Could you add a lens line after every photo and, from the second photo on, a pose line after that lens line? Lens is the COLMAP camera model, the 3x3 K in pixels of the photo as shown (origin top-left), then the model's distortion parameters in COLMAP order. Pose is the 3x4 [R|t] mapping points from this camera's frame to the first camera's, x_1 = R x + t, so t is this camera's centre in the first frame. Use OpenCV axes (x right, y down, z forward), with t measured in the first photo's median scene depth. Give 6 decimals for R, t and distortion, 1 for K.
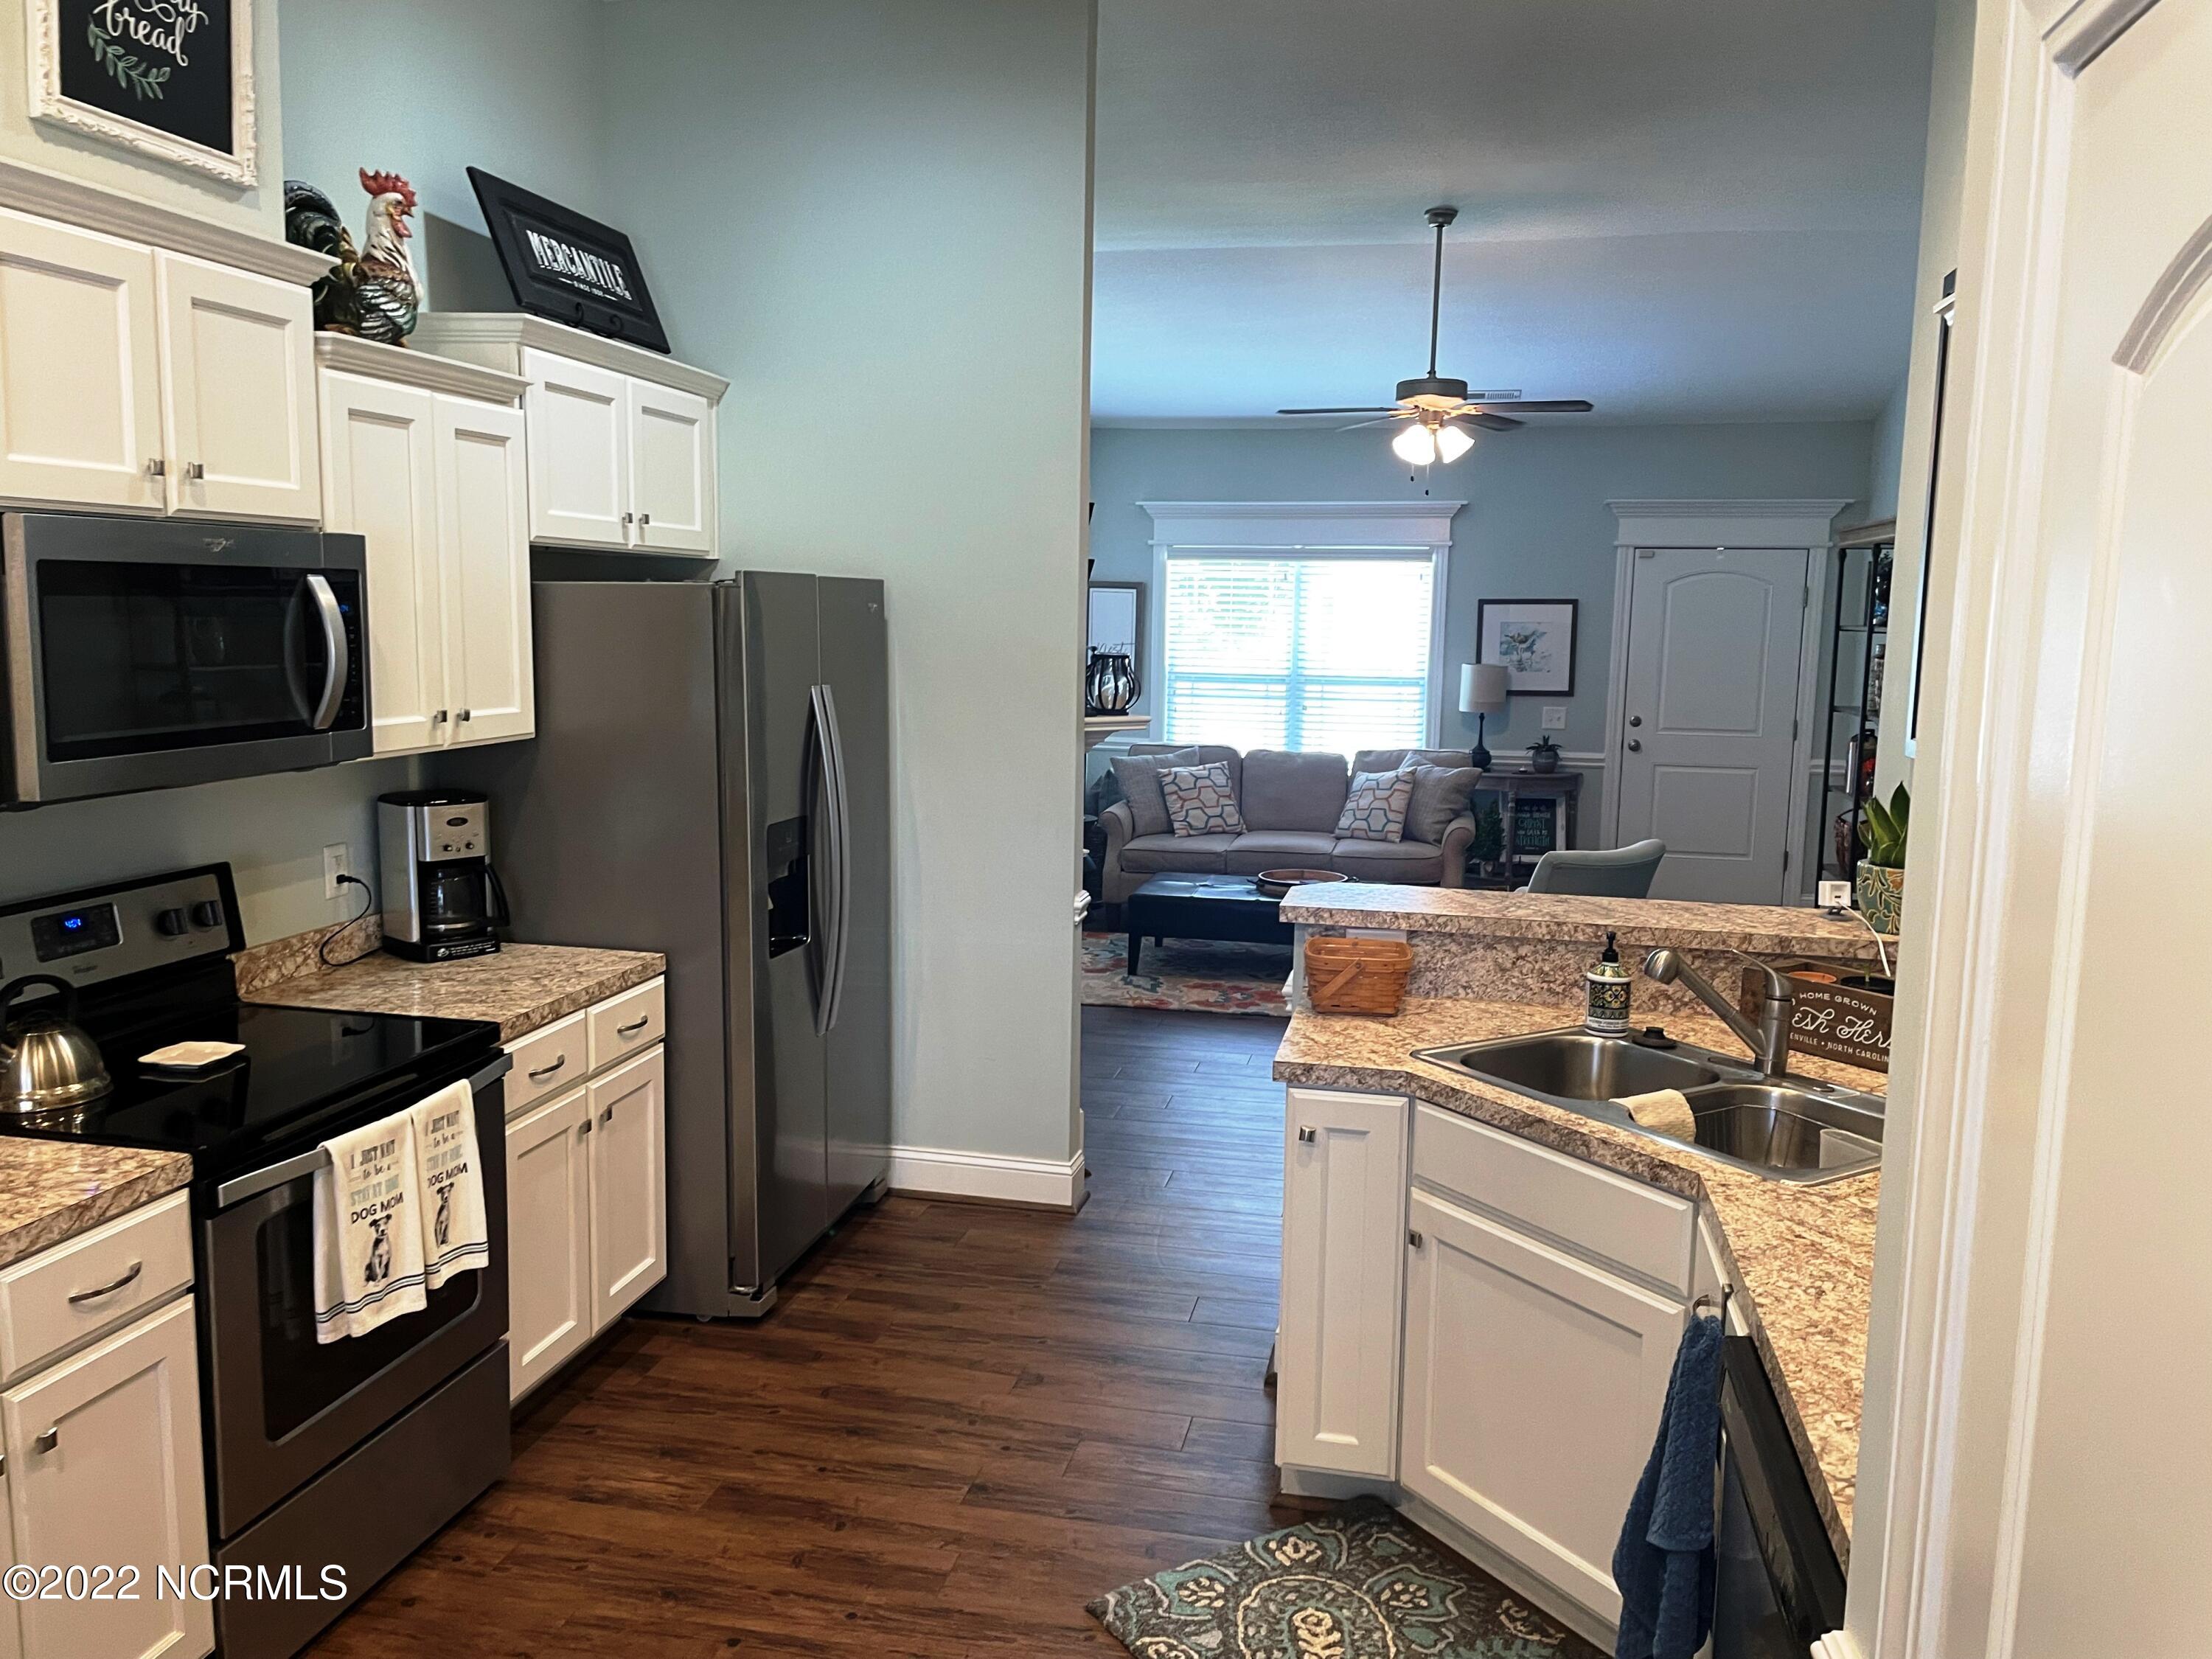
lens RADIAL K [[1662.6, 0, 1109.8], [0, 1662.6, 819.4], [0, 0, 1]] dist [0.076988, -0.077343]
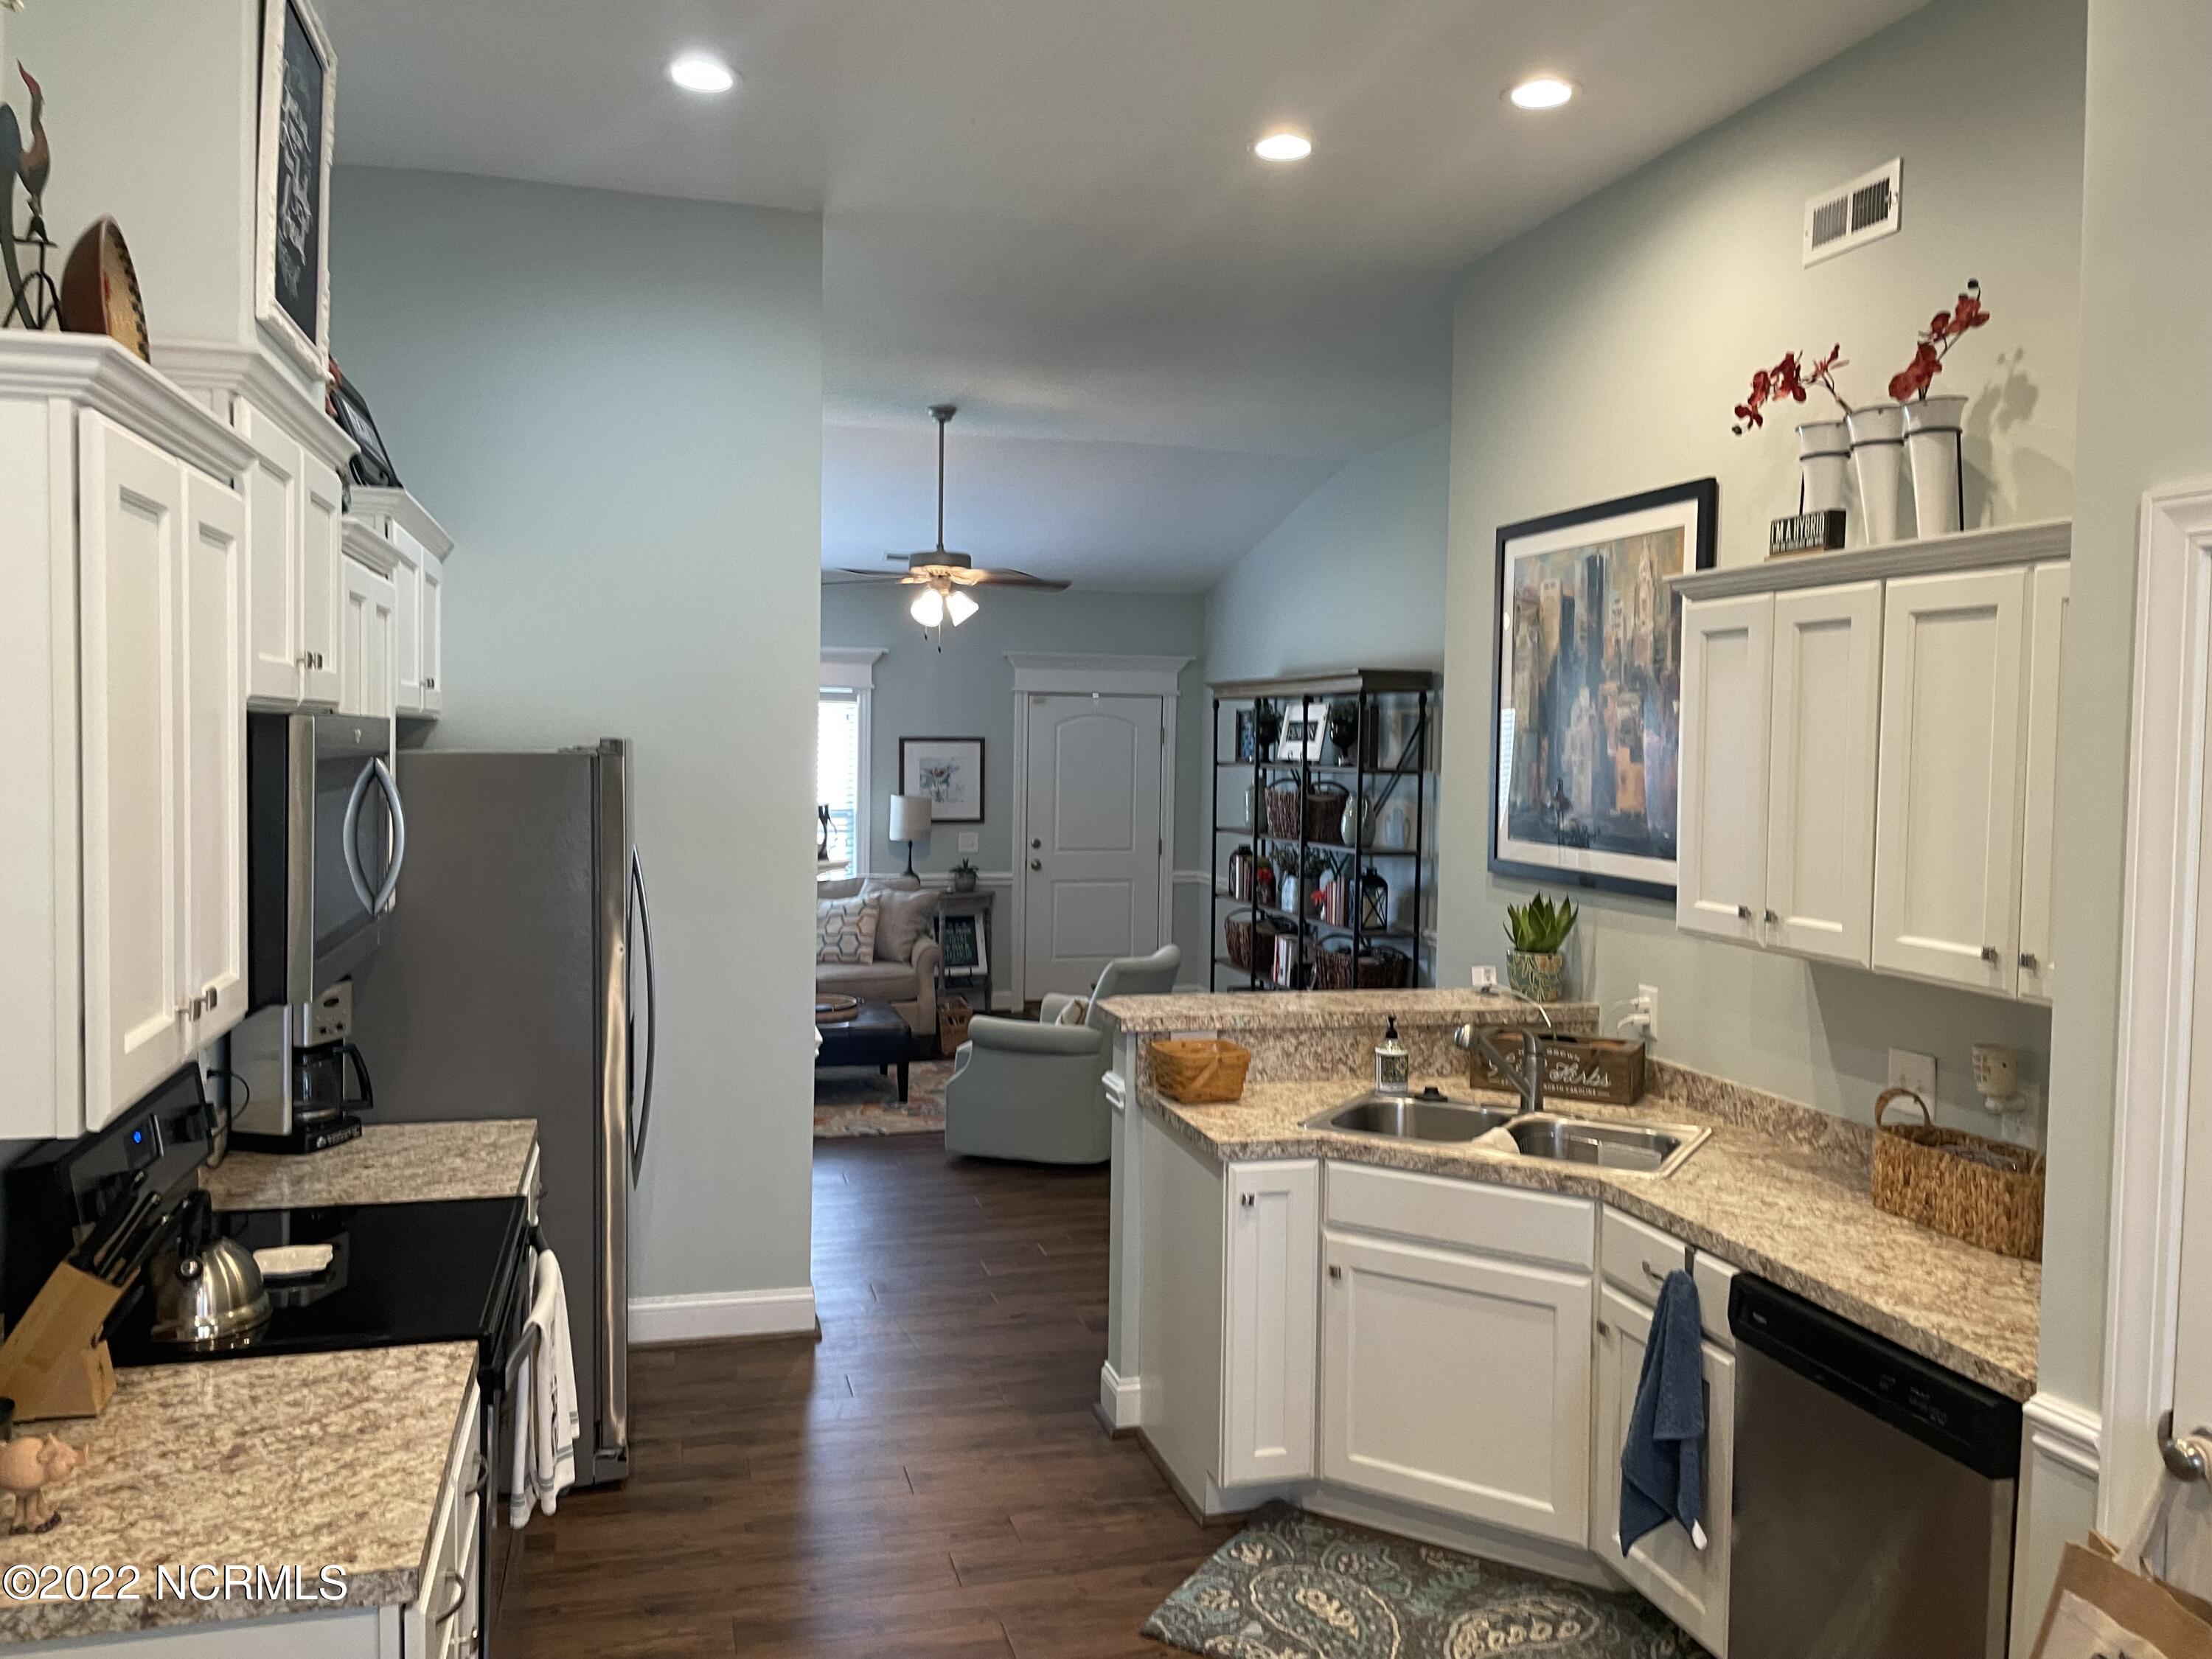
lens RADIAL K [[1662.6, 0, 1066.8], [0, 1662.6, 794.8], [0, 0, 1]] dist [0.076988, -0.077343]
pose [[0.894594, -0.020561, 0.446406, -0.454131], [0.059000, 0.995631, -0.072379, -0.022787], [-0.442967, 0.091087, 0.891899, -0.056337]]
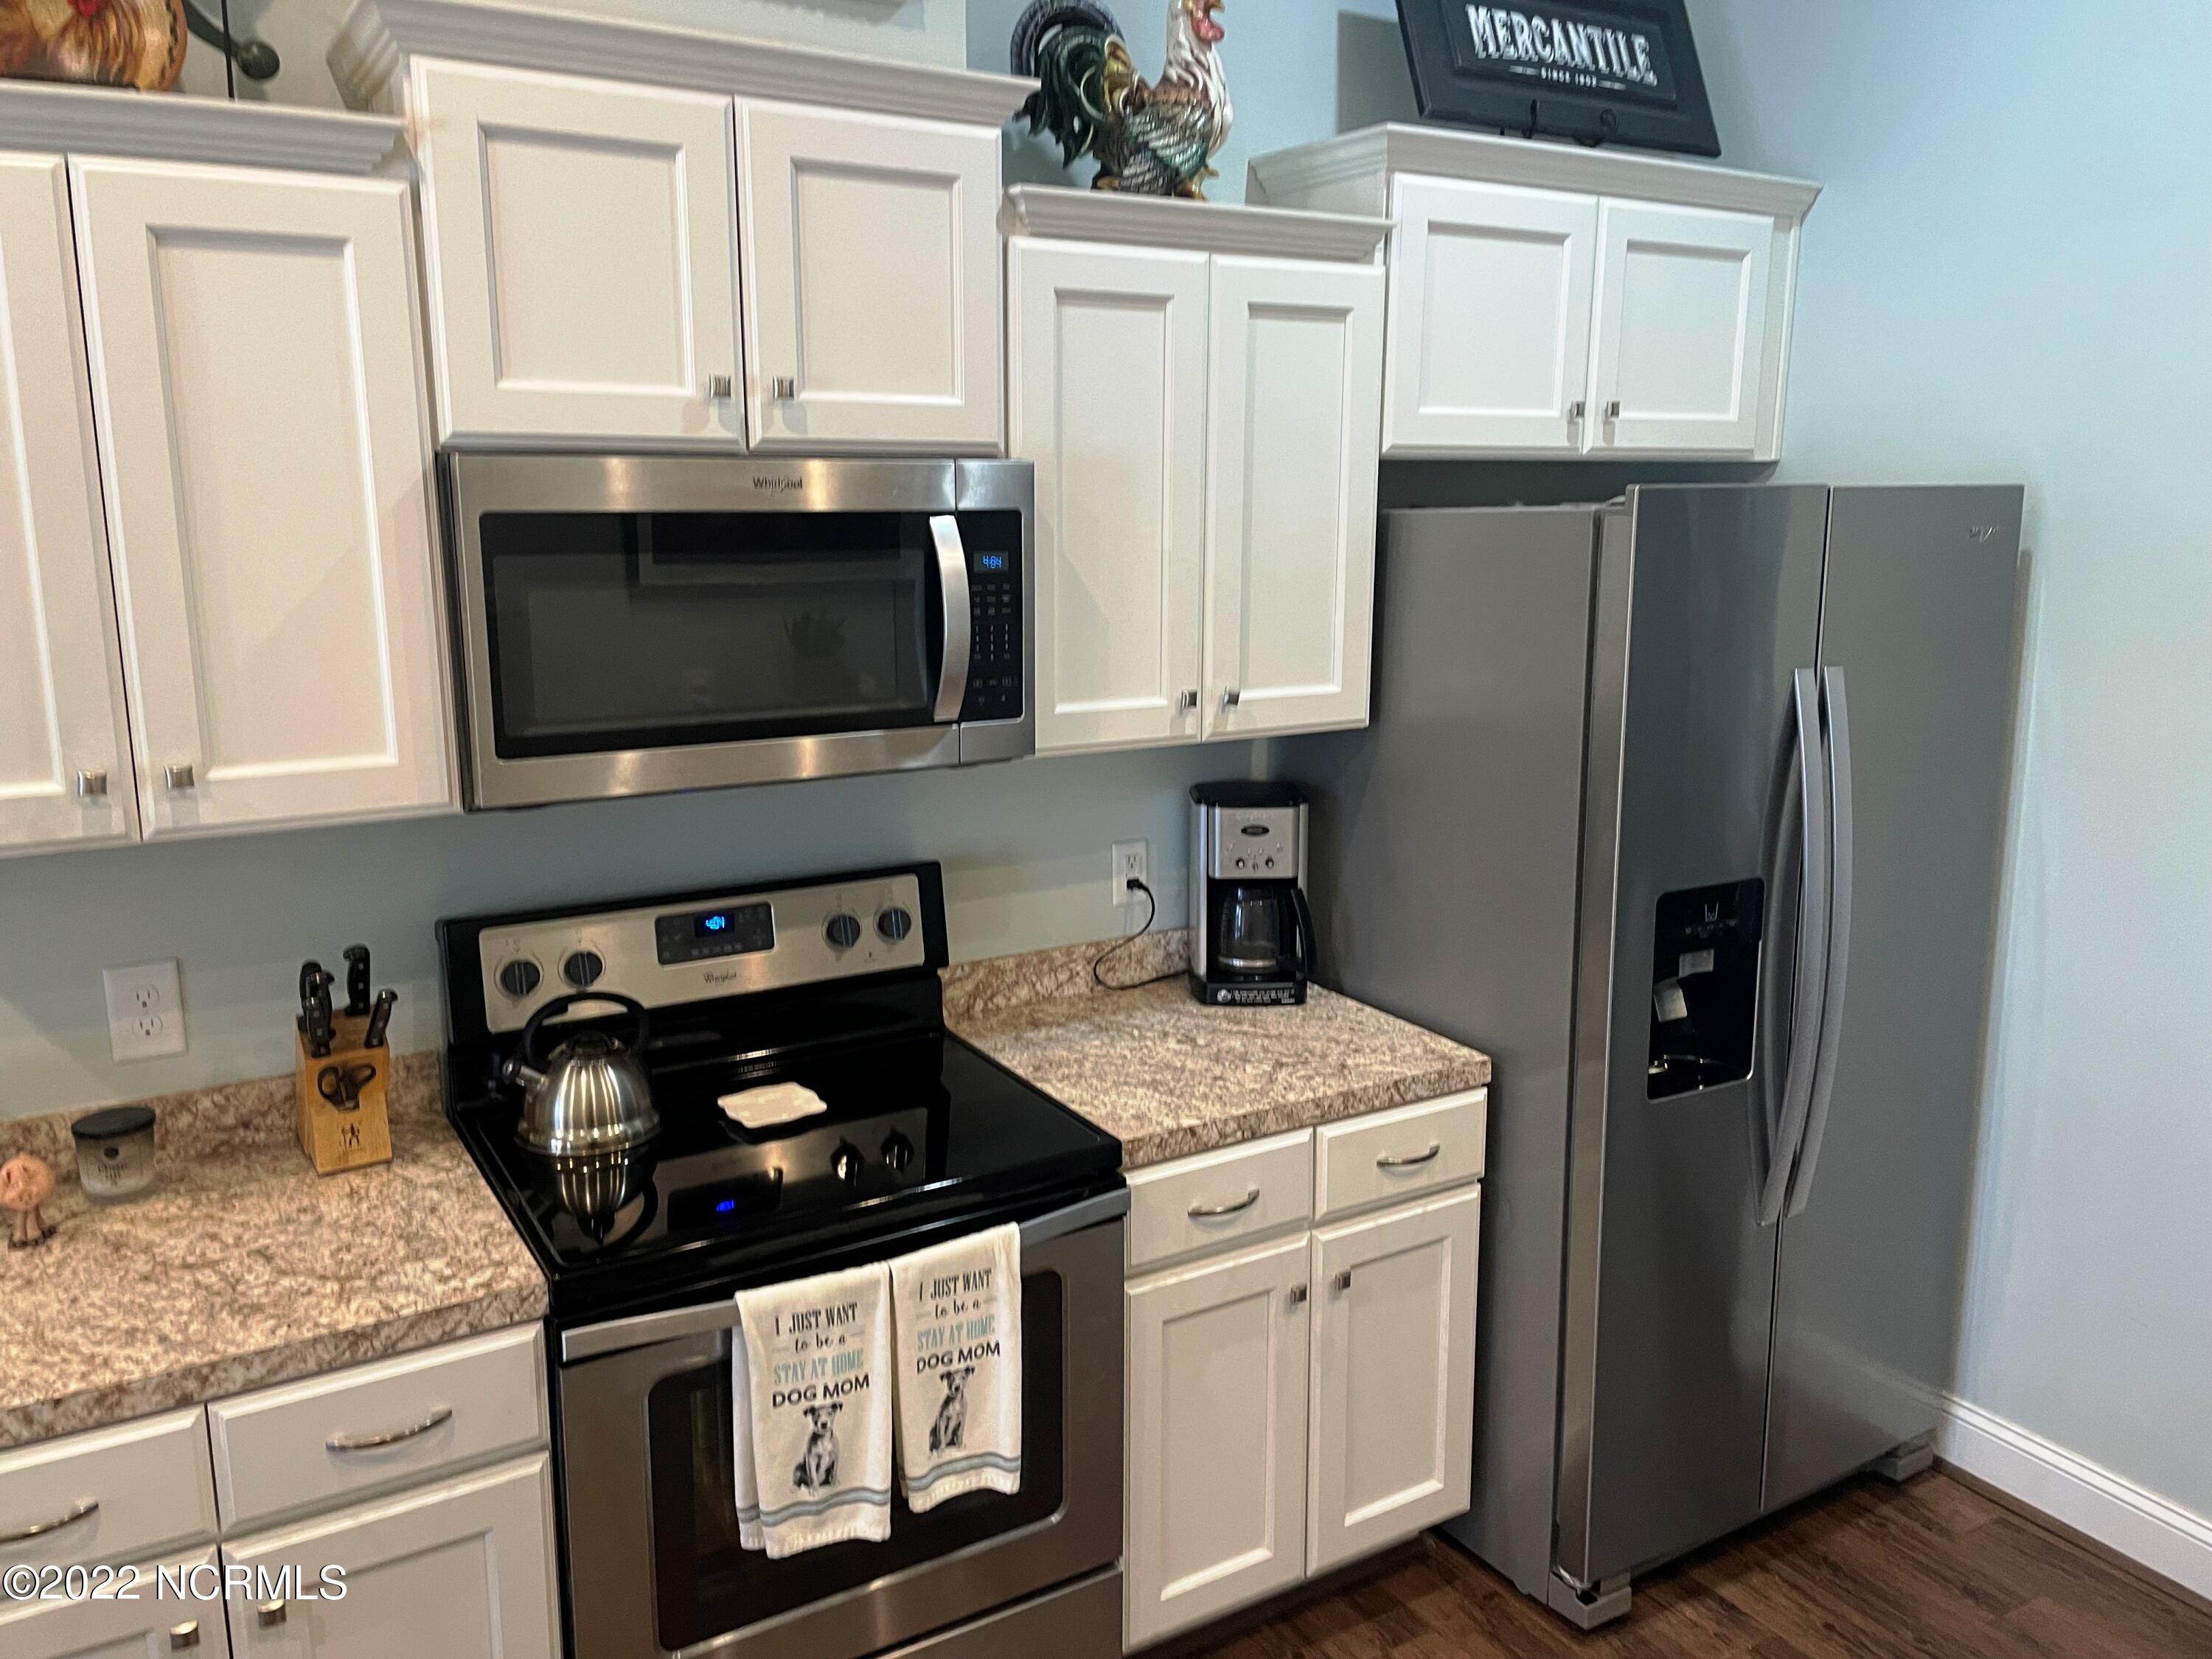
lens RADIAL K [[1662.6, 0, 1093.7], [0, 1662.6, 803.1], [0, 0, 1]] dist [0.076988, -0.077343]
pose [[0.683386, 0.116627, -0.720681, 0.107784], [-0.080115, 0.993176, 0.084756, -0.071394], [0.725648, -0.000184, 0.688066, 0.440416]]
